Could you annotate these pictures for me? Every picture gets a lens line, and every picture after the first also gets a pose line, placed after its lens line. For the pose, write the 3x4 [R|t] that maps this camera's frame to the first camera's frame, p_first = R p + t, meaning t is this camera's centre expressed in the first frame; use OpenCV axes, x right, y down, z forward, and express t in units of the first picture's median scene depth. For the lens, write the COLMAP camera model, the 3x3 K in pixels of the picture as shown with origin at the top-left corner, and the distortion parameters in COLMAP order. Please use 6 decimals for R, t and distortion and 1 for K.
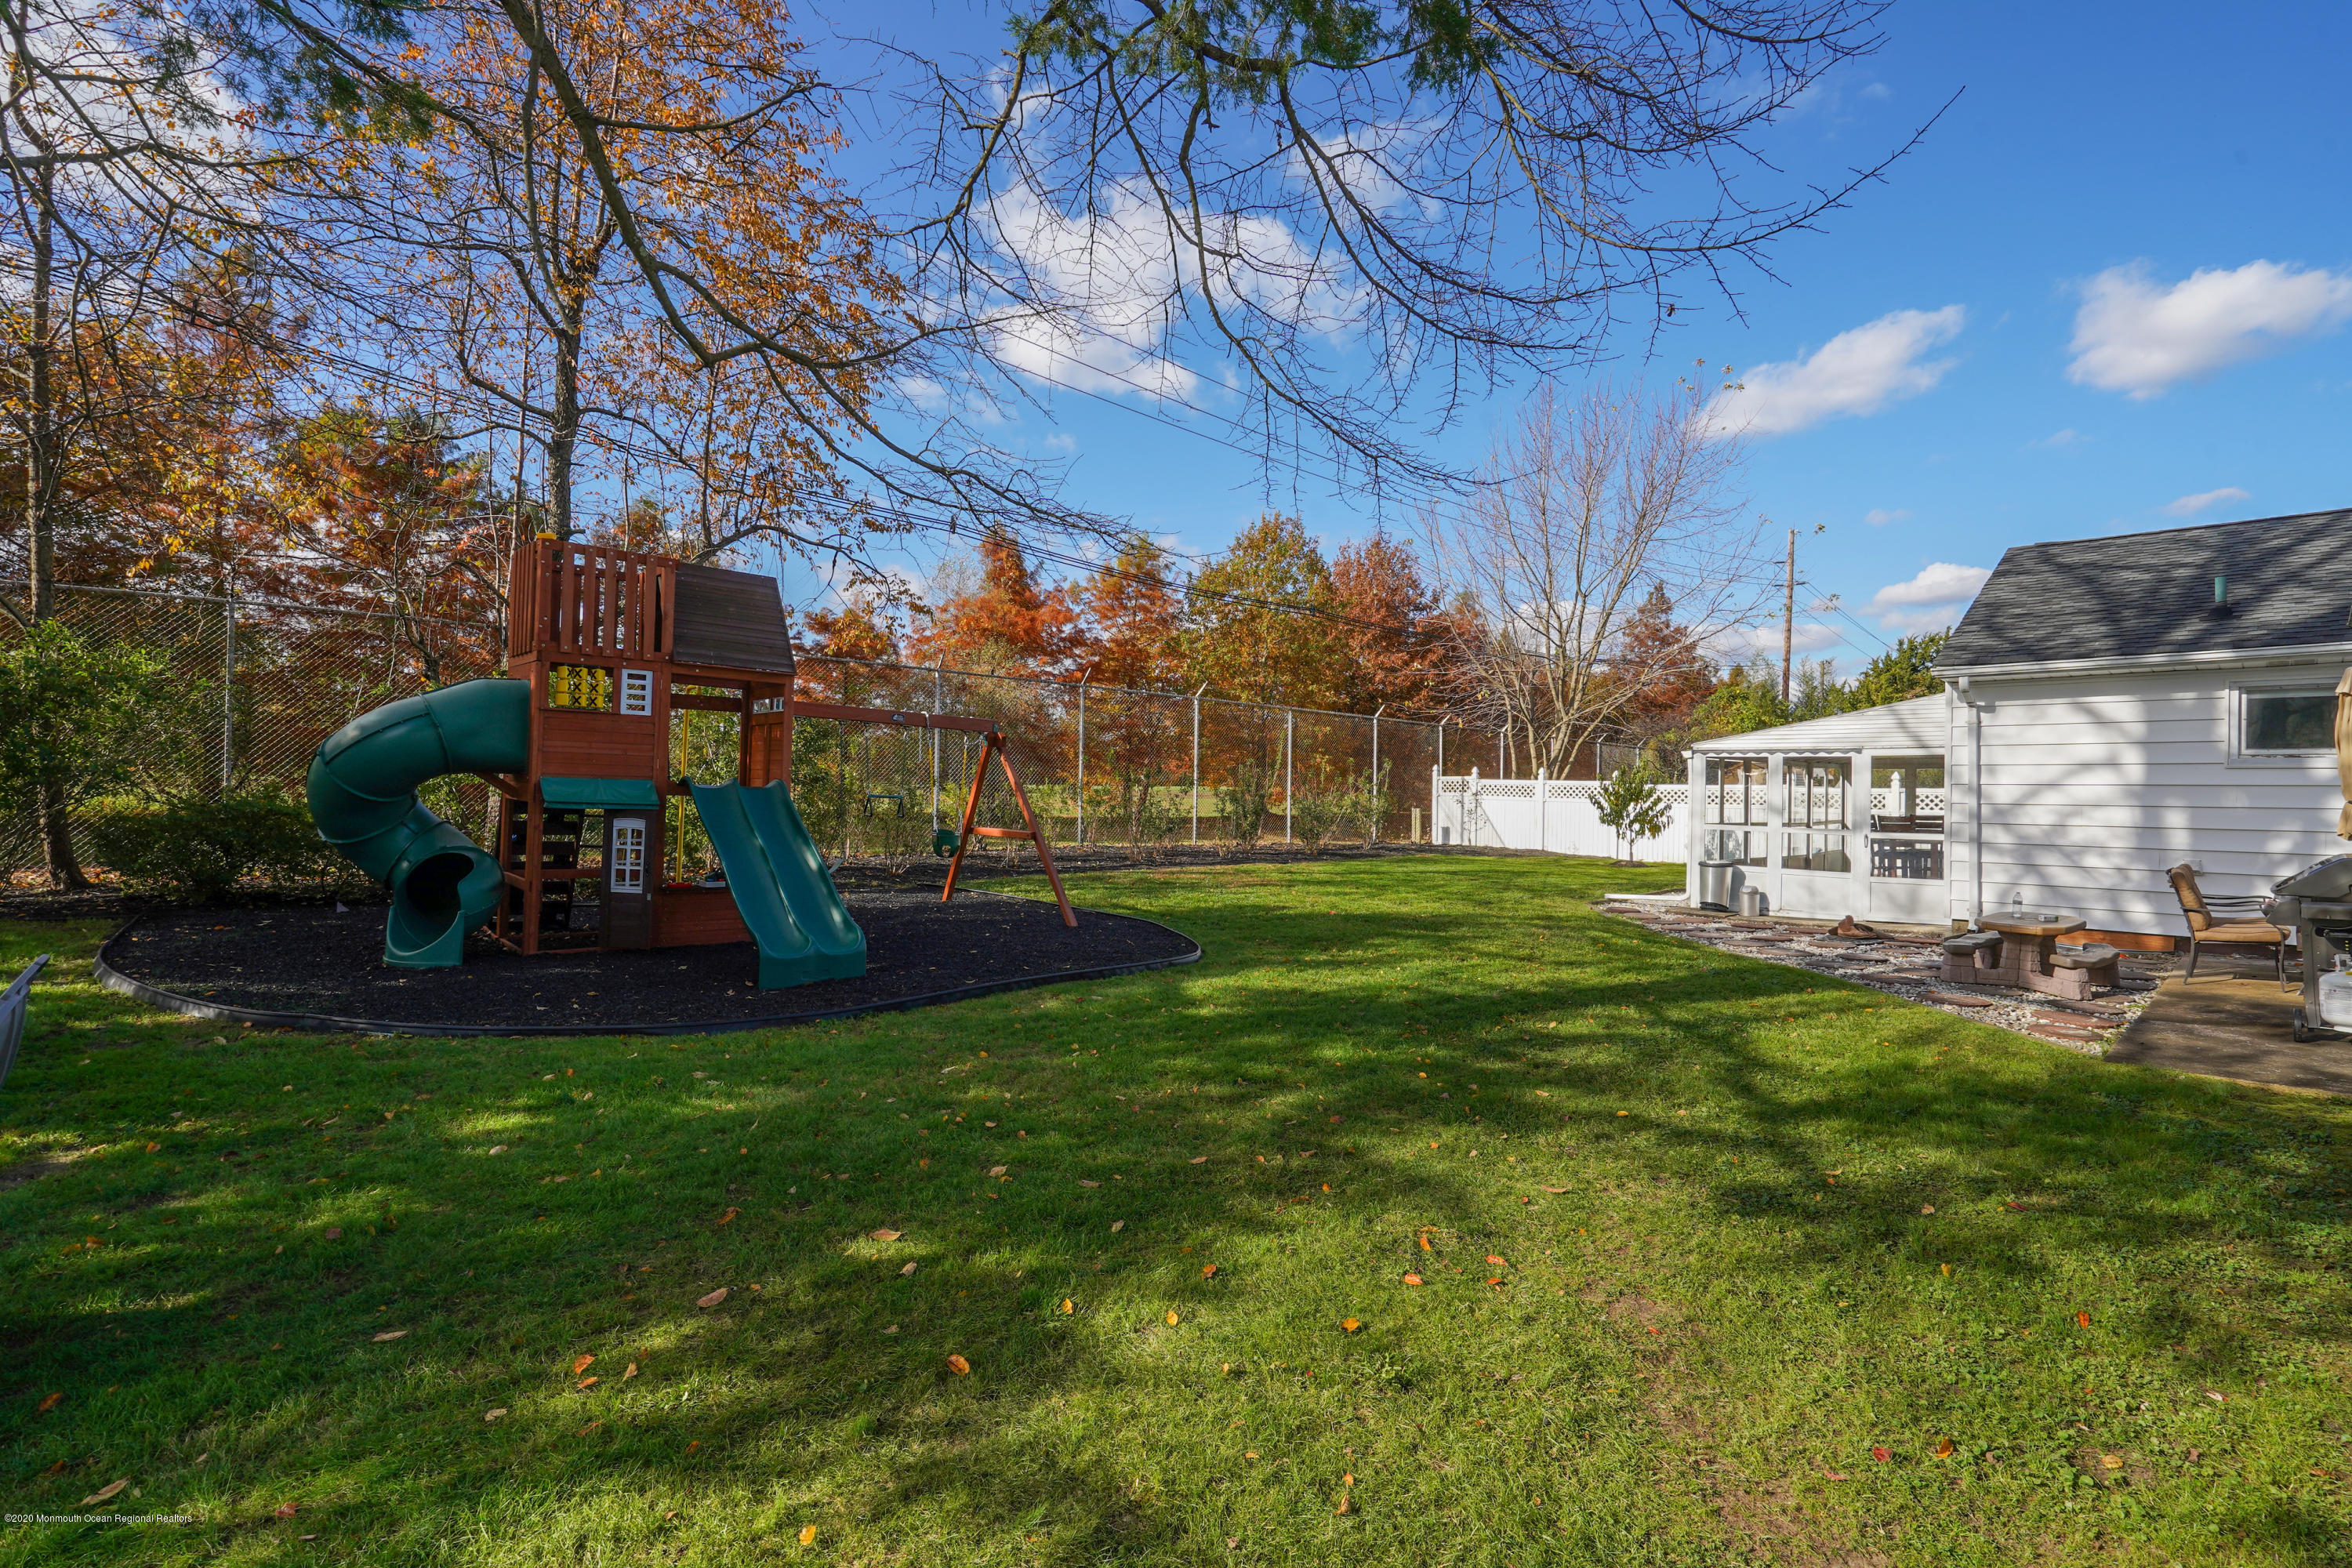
lens RADIAL K [[1106.0, 0, 1173.6], [0, 1106.0, 786.0], [0, 0, 1]] dist [0.005780, 0.000540]
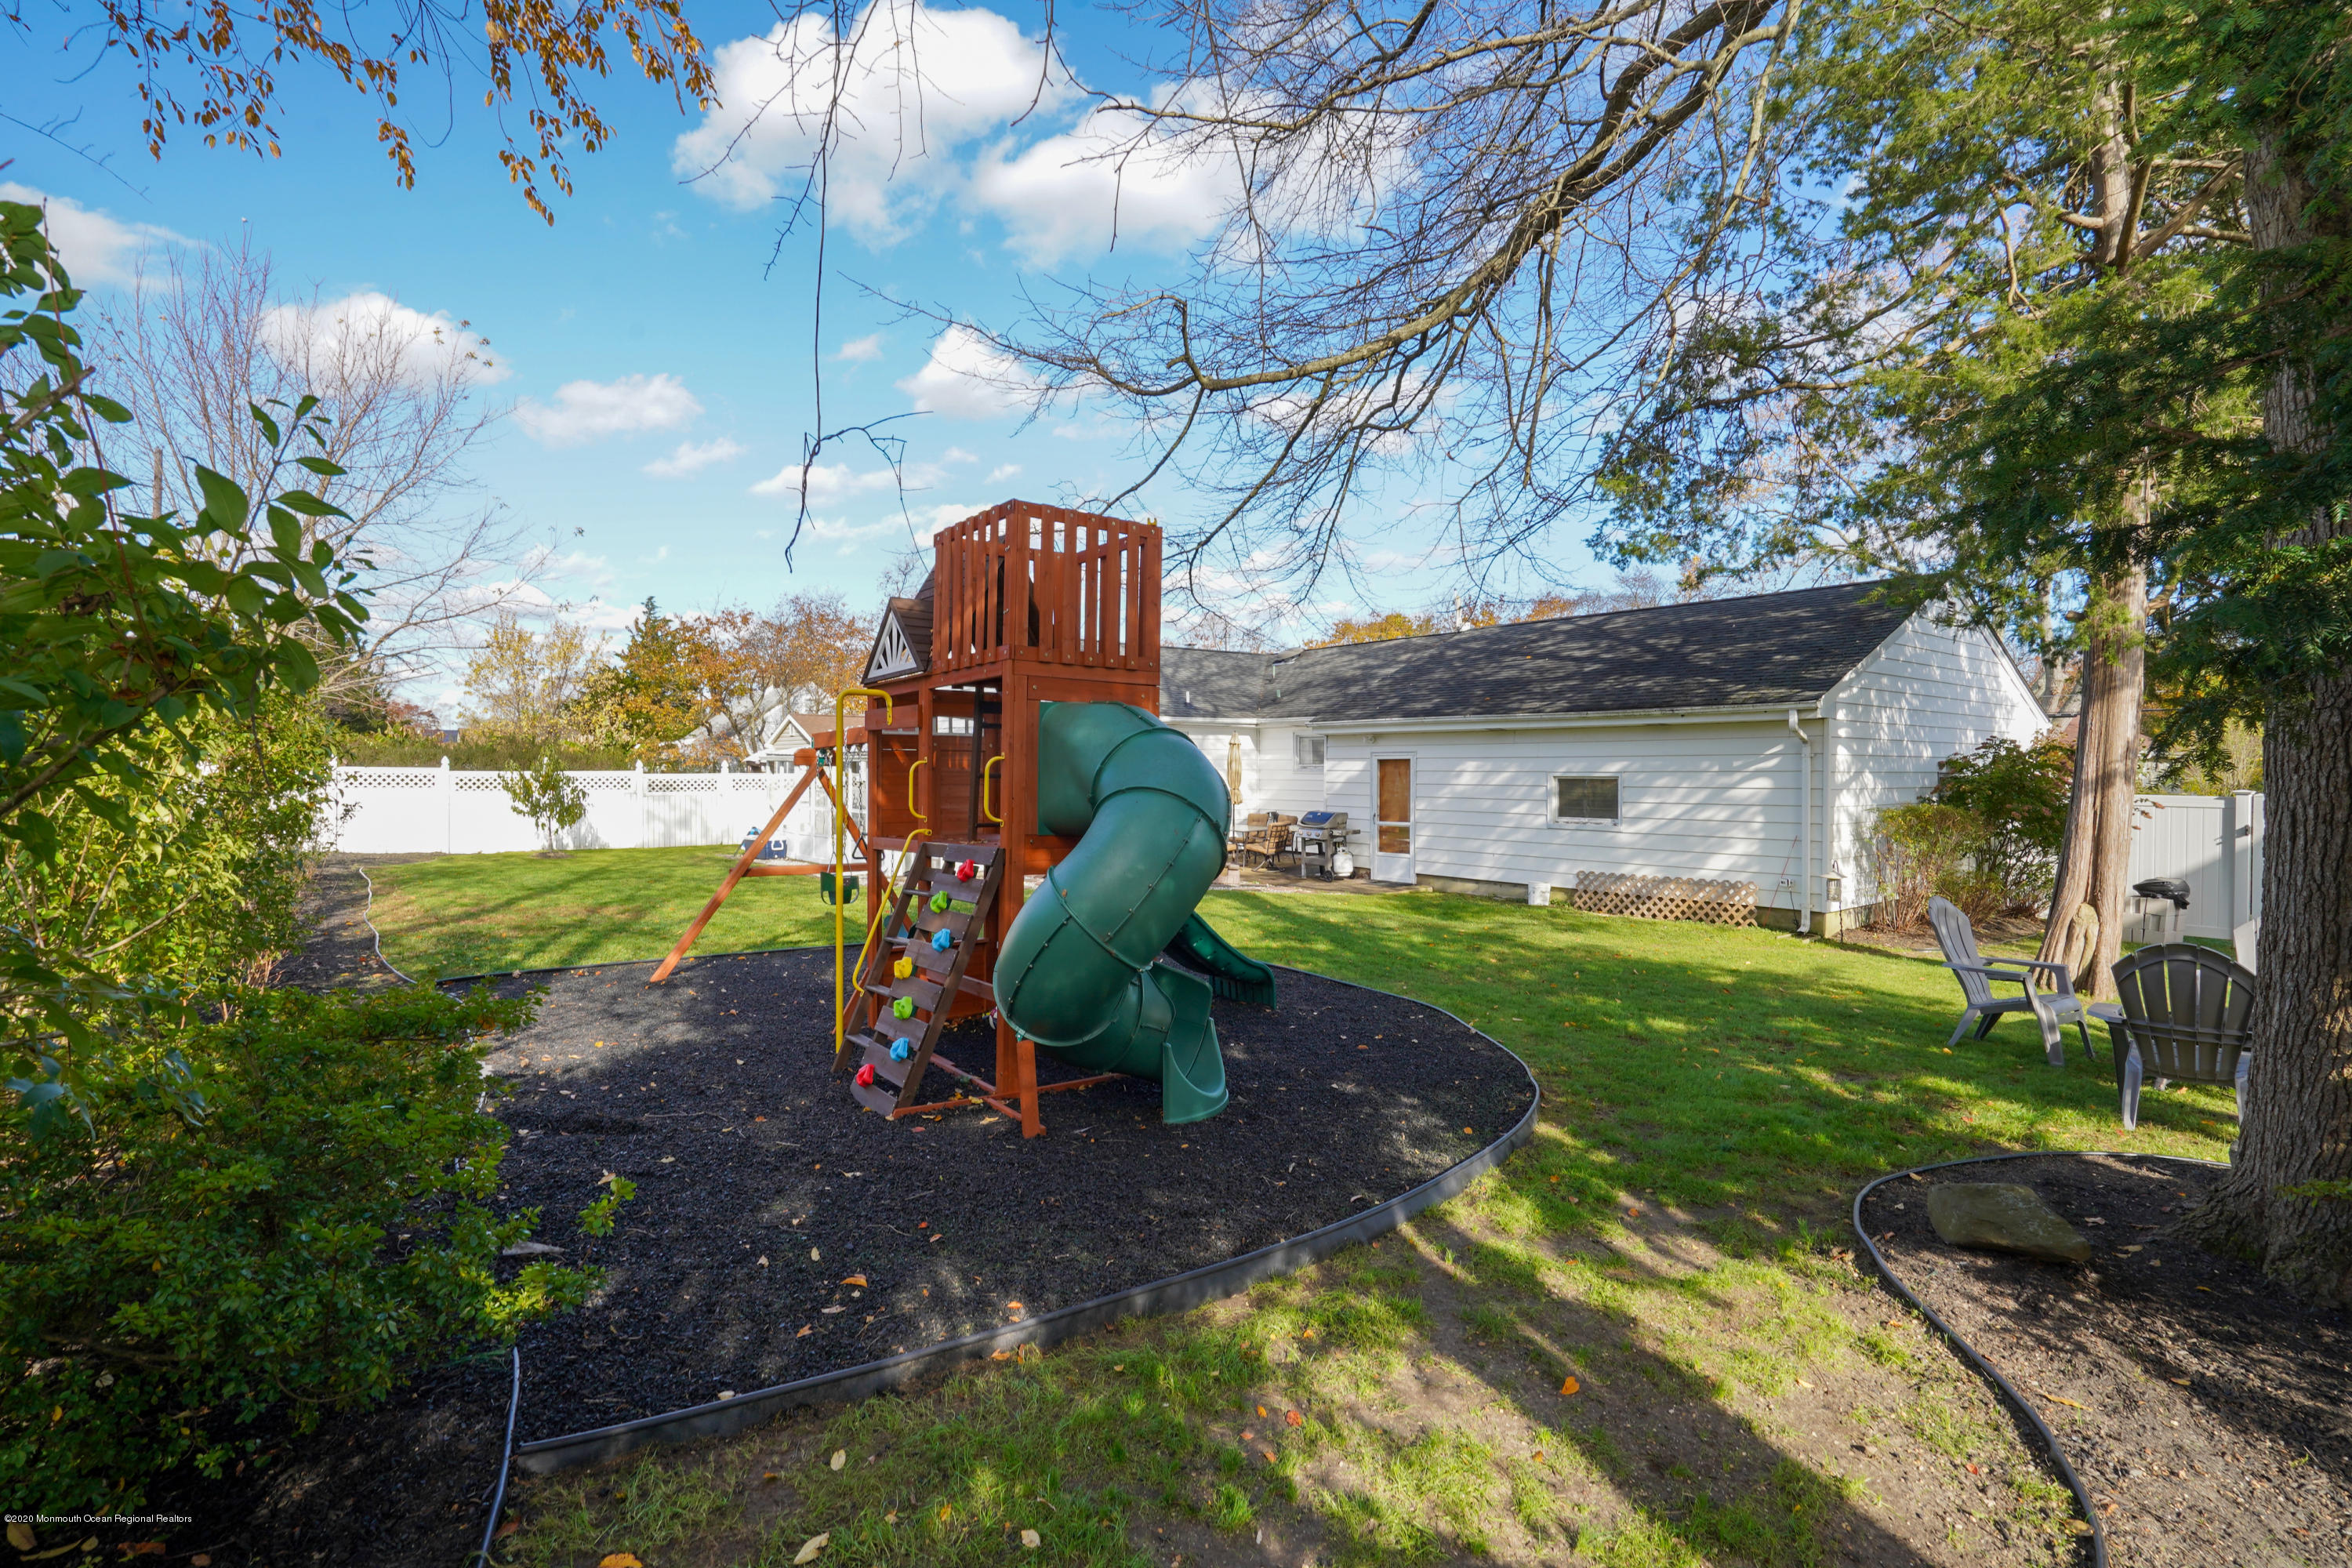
lens RADIAL K [[1106.0, 0, 1165.6], [0, 1106.0, 781.7], [0, 0, 1]] dist [0.005780, 0.000540]
pose [[0.105086, -0.022877, 0.994200, -0.832439], [-0.006891, 0.999695, 0.023731, -0.035024], [-0.994439, -0.009344, 0.104896, 0.569330]]
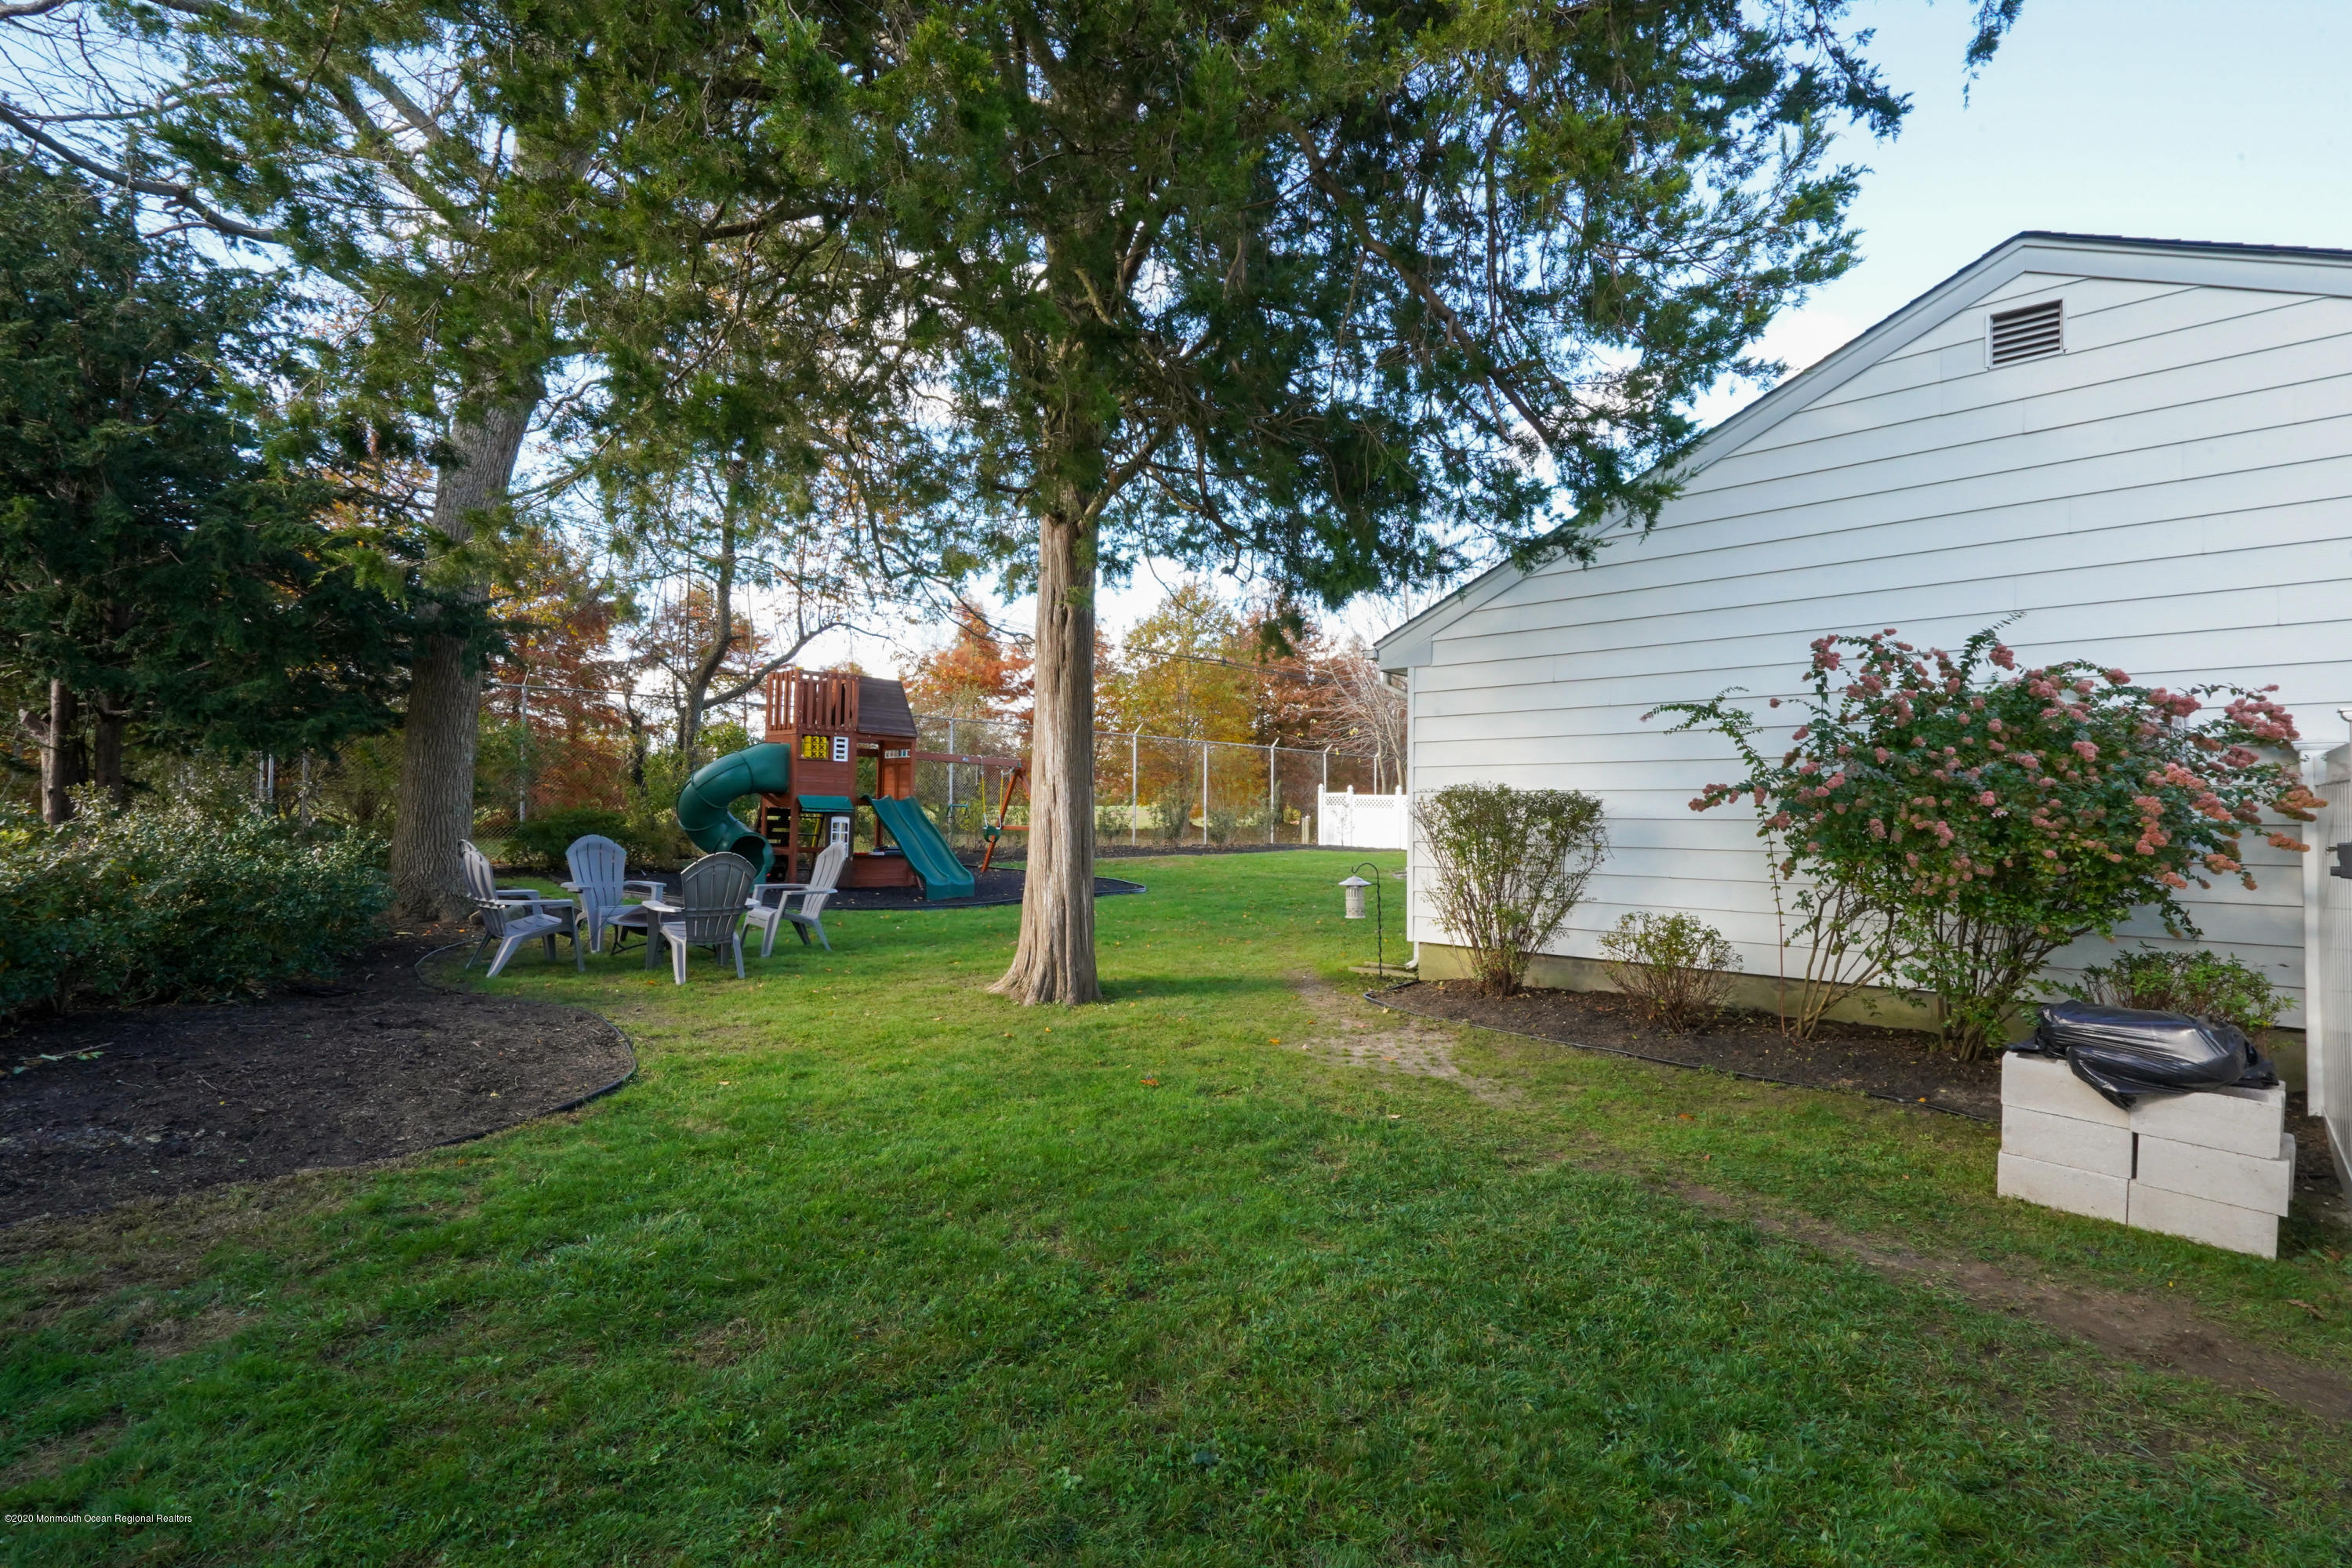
lens RADIAL K [[1106.0, 0, 1181.8], [0, 1106.0, 788.8], [0, 0, 1]] dist [0.005780, 0.000540]
pose [[0.997309, -0.008668, 0.072805, -0.034274], [0.009817, 0.999833, -0.015441, 0.010030], [-0.072659, 0.016114, 0.997227, -0.562931]]
